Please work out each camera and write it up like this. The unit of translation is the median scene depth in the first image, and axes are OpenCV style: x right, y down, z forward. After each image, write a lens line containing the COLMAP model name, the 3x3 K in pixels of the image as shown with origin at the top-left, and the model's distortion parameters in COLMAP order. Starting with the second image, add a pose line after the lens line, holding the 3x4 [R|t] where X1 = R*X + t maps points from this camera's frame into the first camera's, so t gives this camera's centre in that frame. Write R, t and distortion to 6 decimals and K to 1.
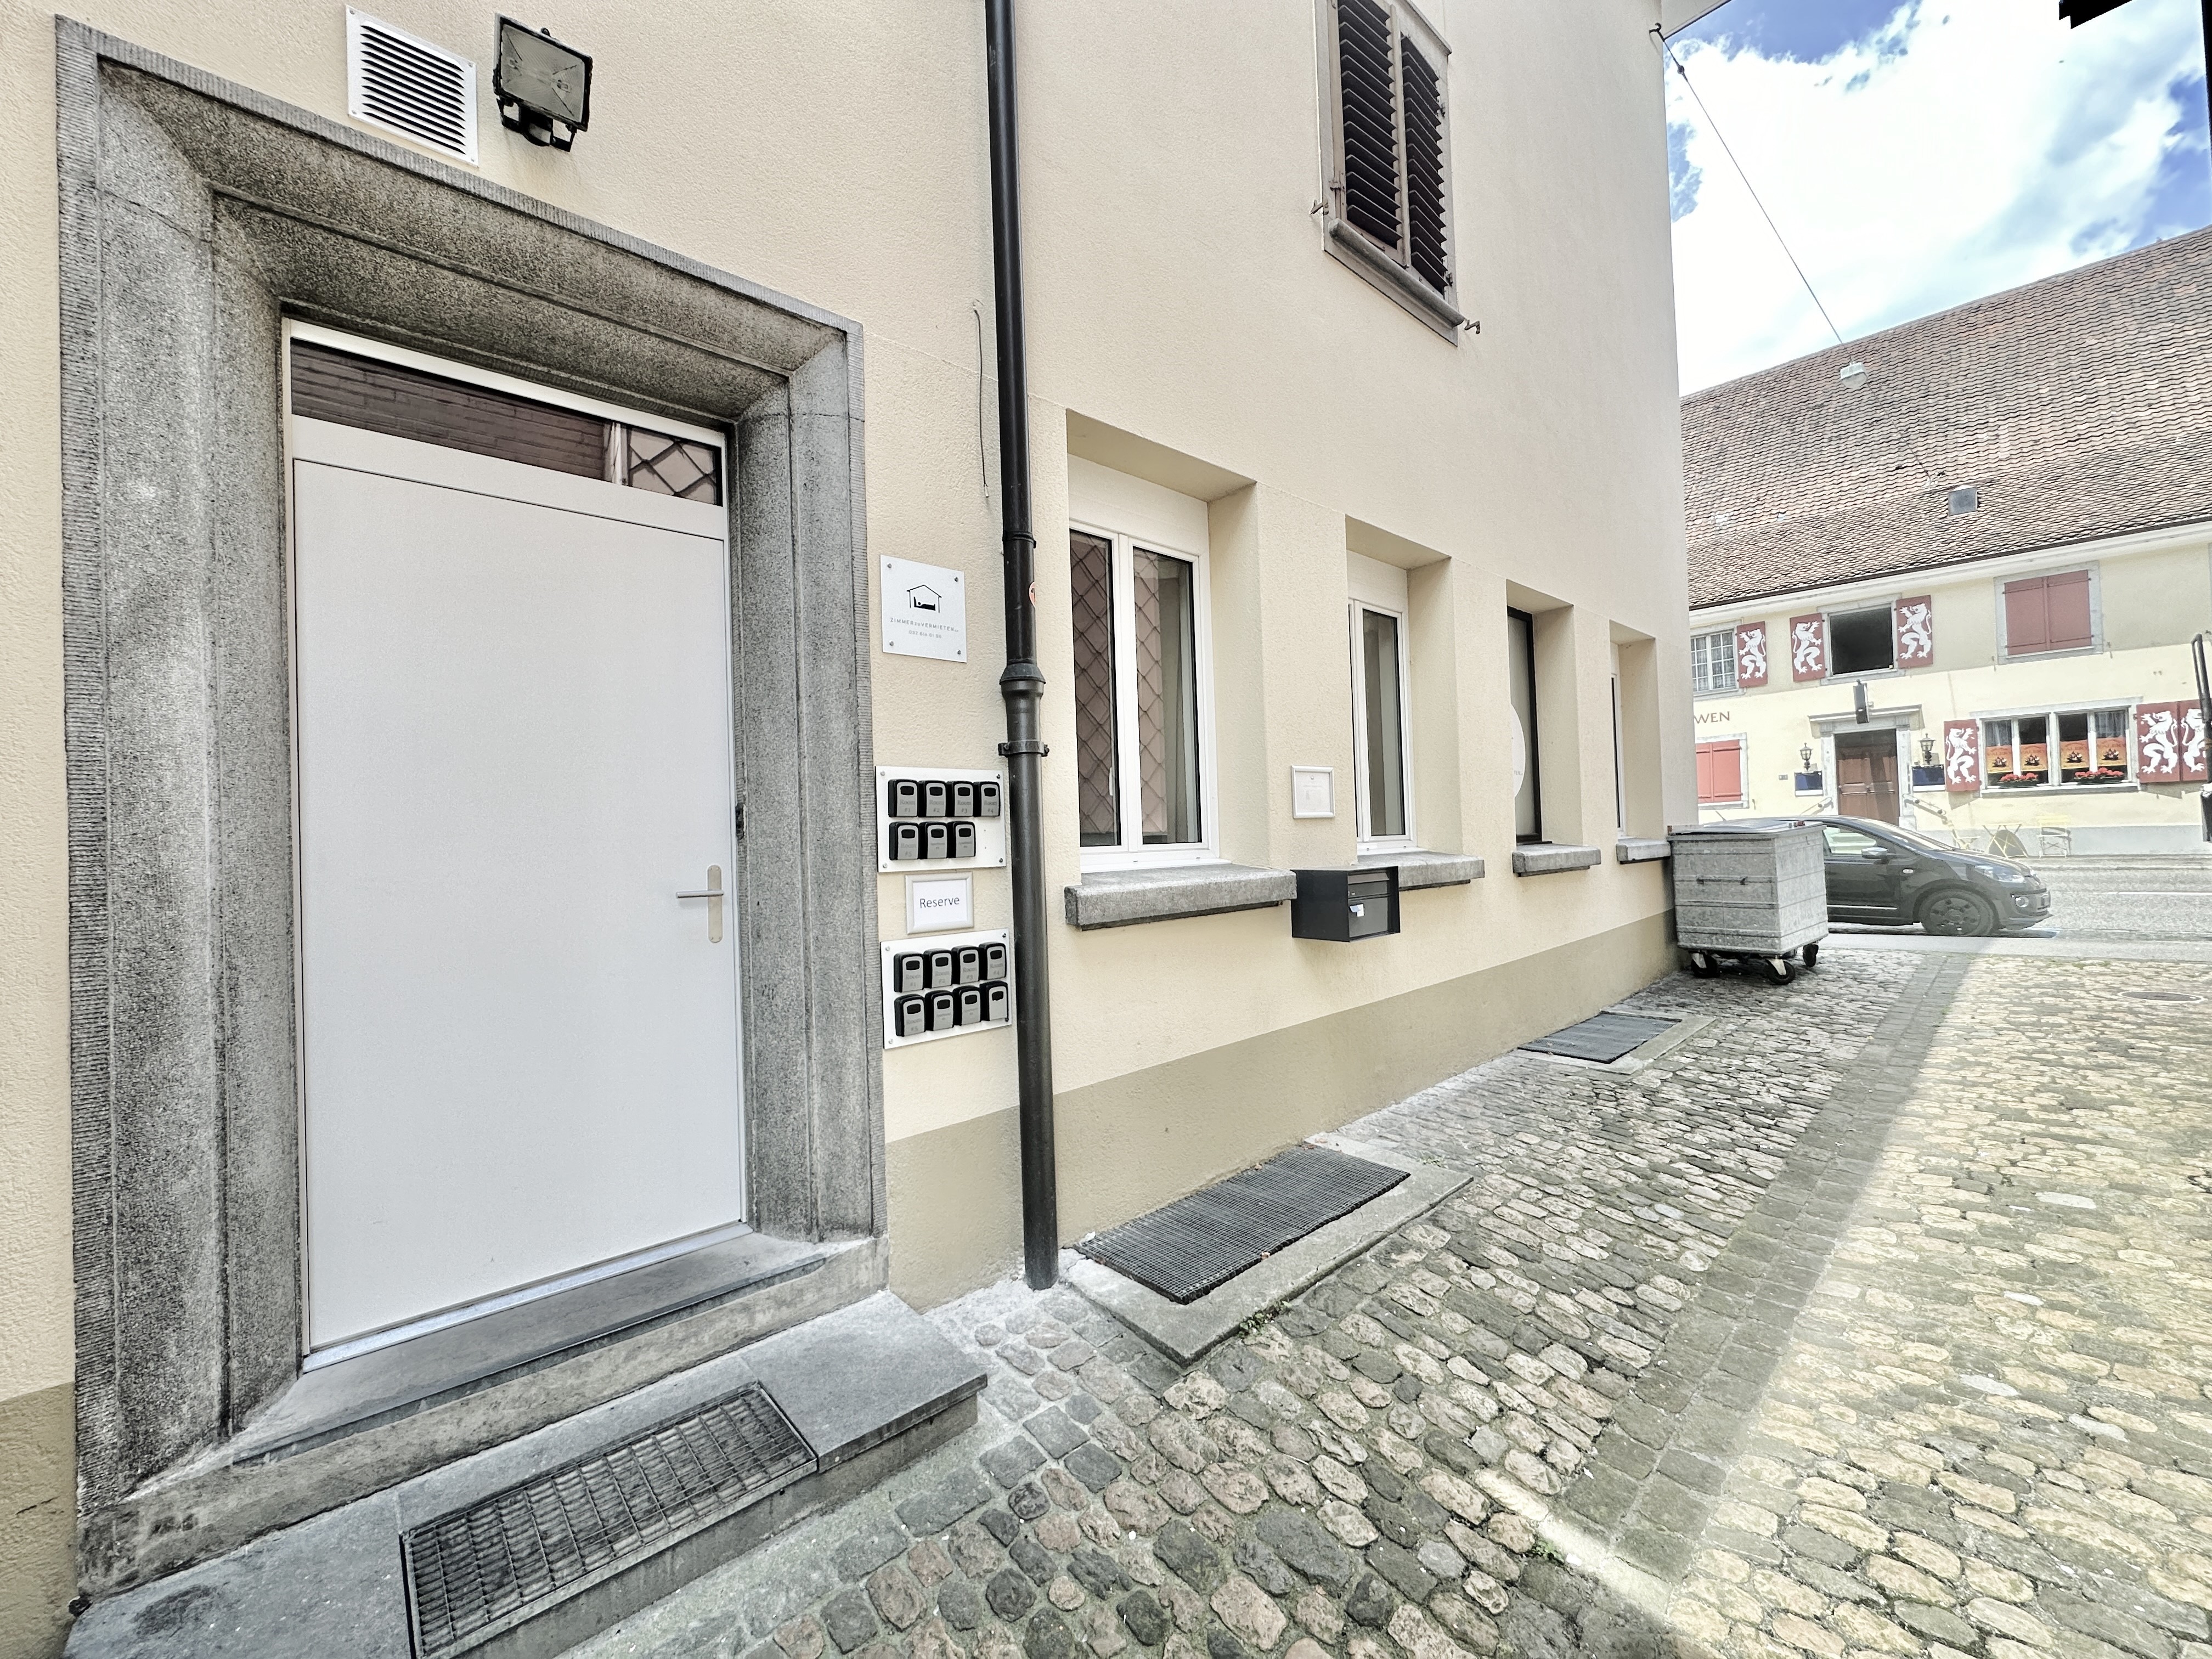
lens RADIAL K [[879.9, 0, 1106.0], [0, 879.9, 829.5], [0, 0, 1]] dist [-0.002401, -0.000213]
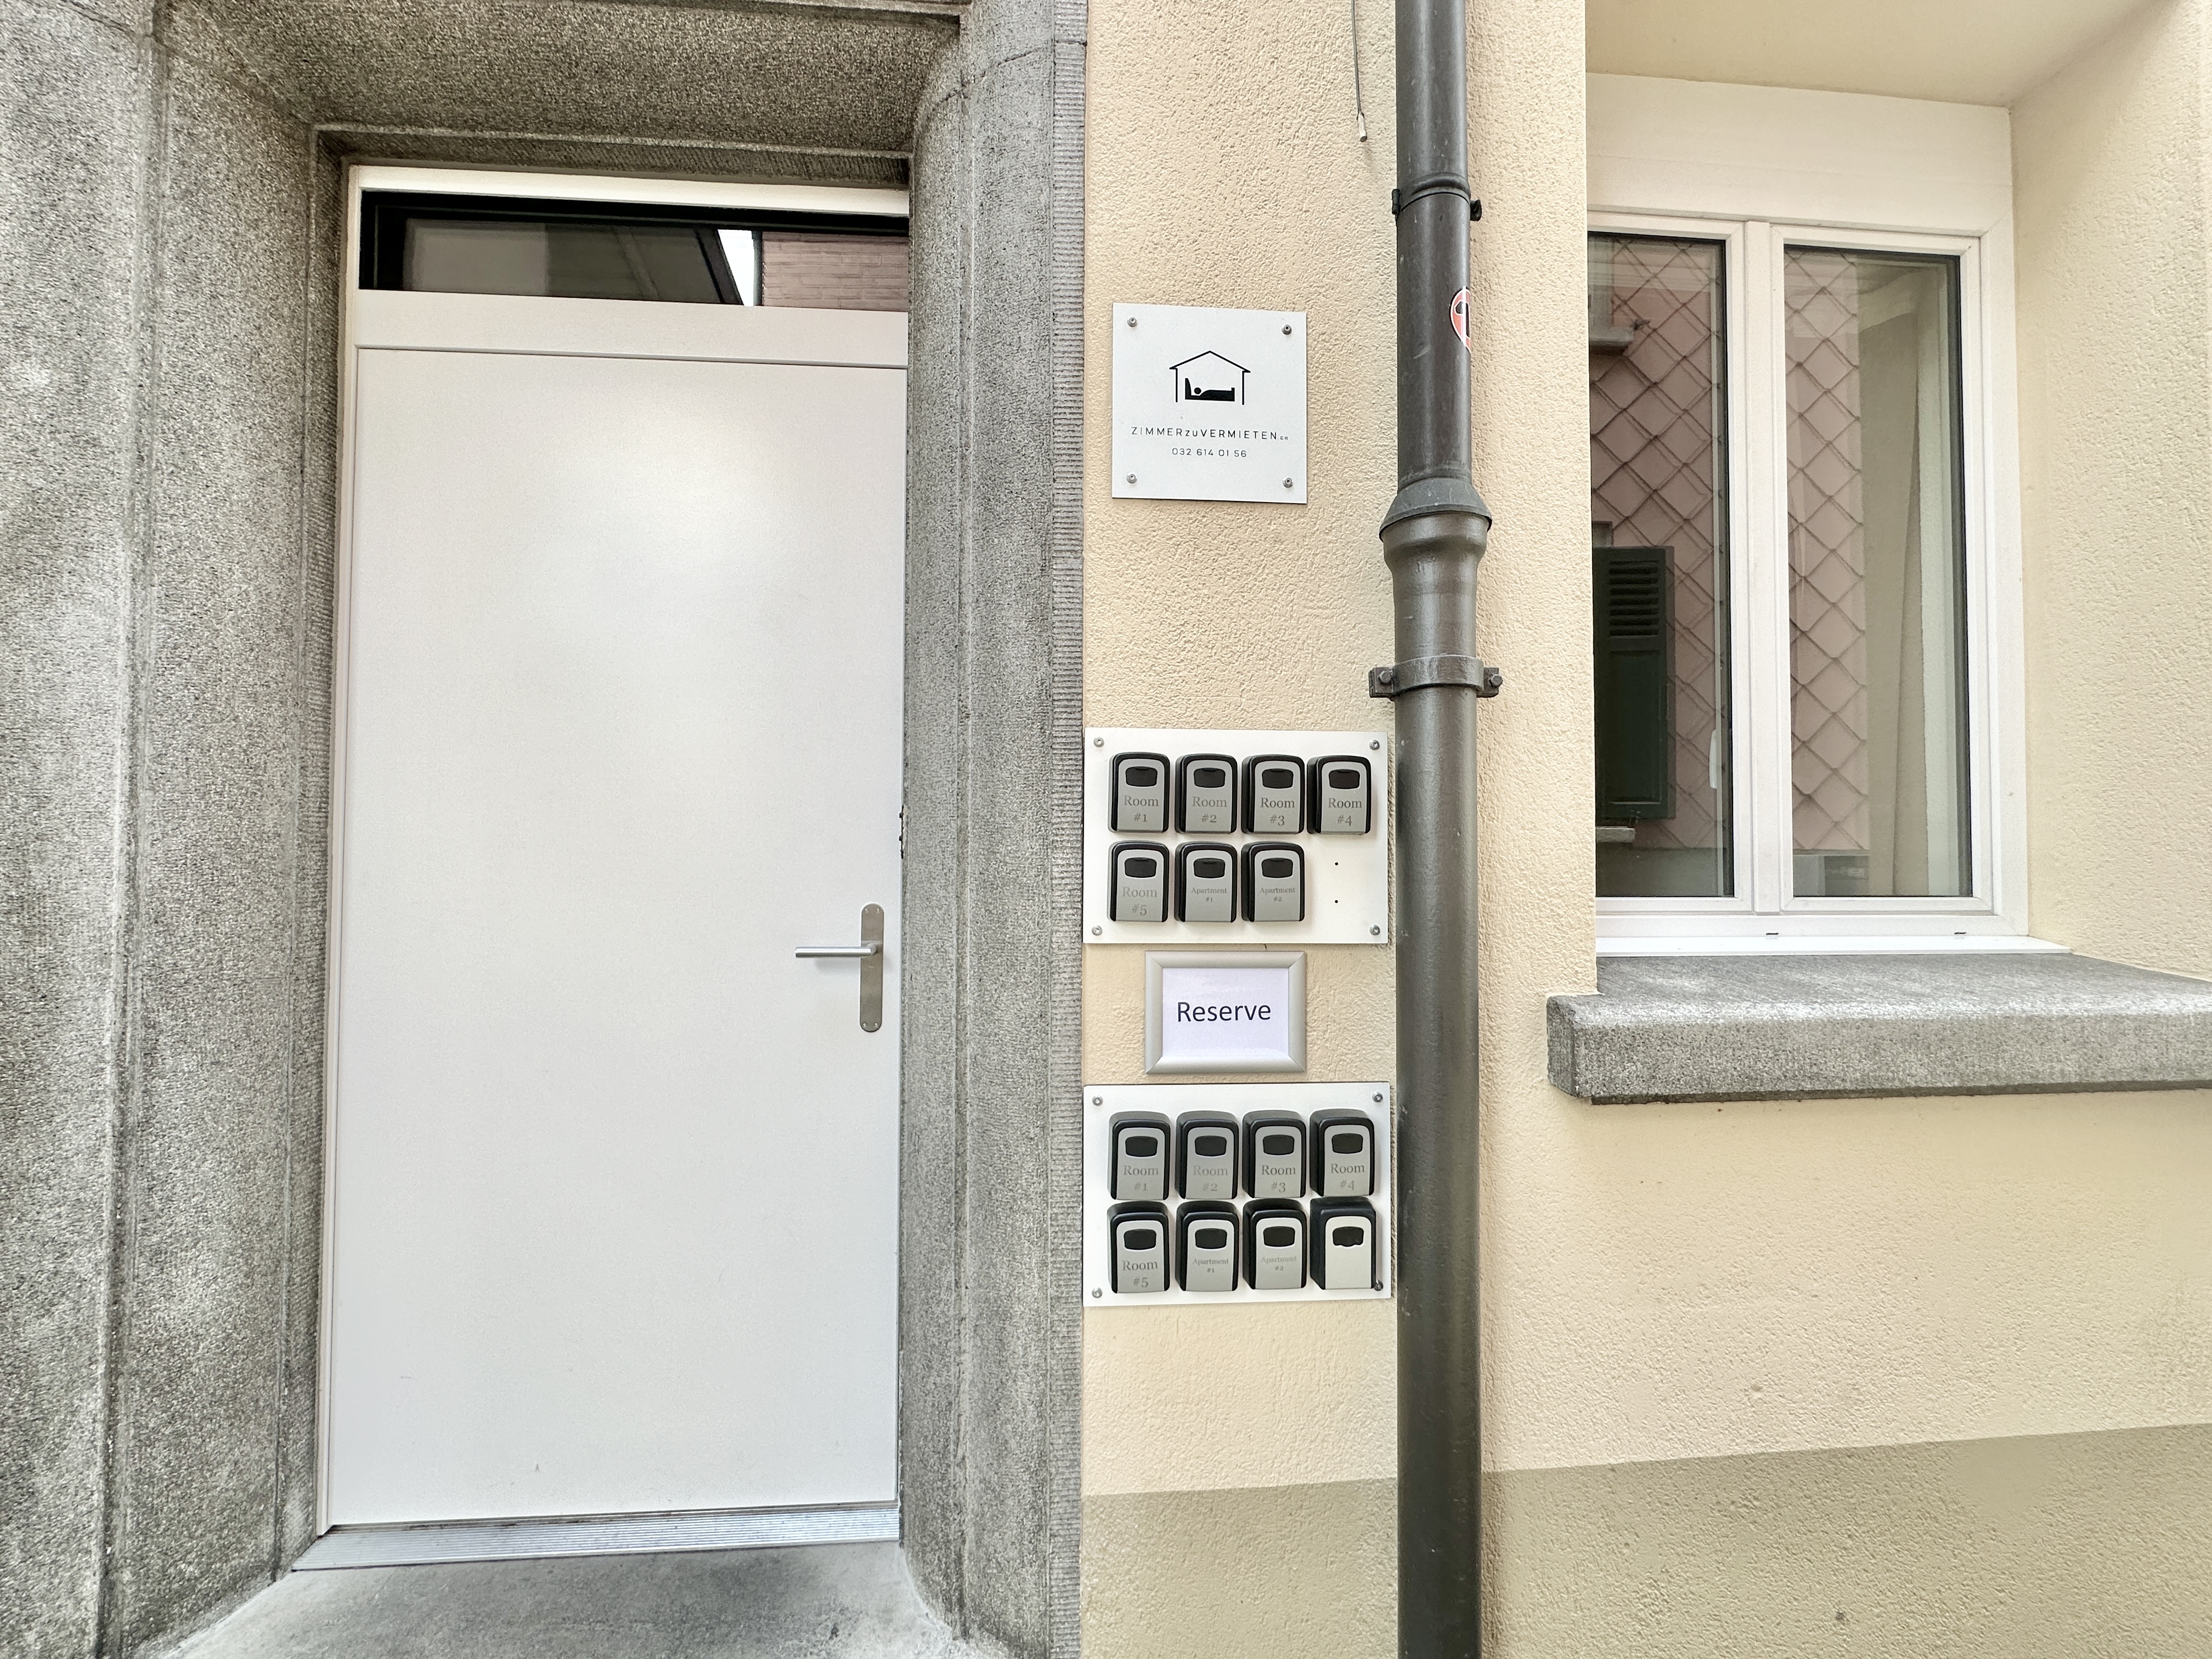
lens RADIAL K [[879.9, 0, 1106.0], [0, 879.9, 829.5], [0, 0, 1]] dist [-0.002401, -0.000213]
pose [[0.794610, 0.021333, -0.606745, 0.048104], [-0.021702, 0.999742, 0.006729, -0.018225], [0.606732, 0.007820, 0.794868, 0.608086]]
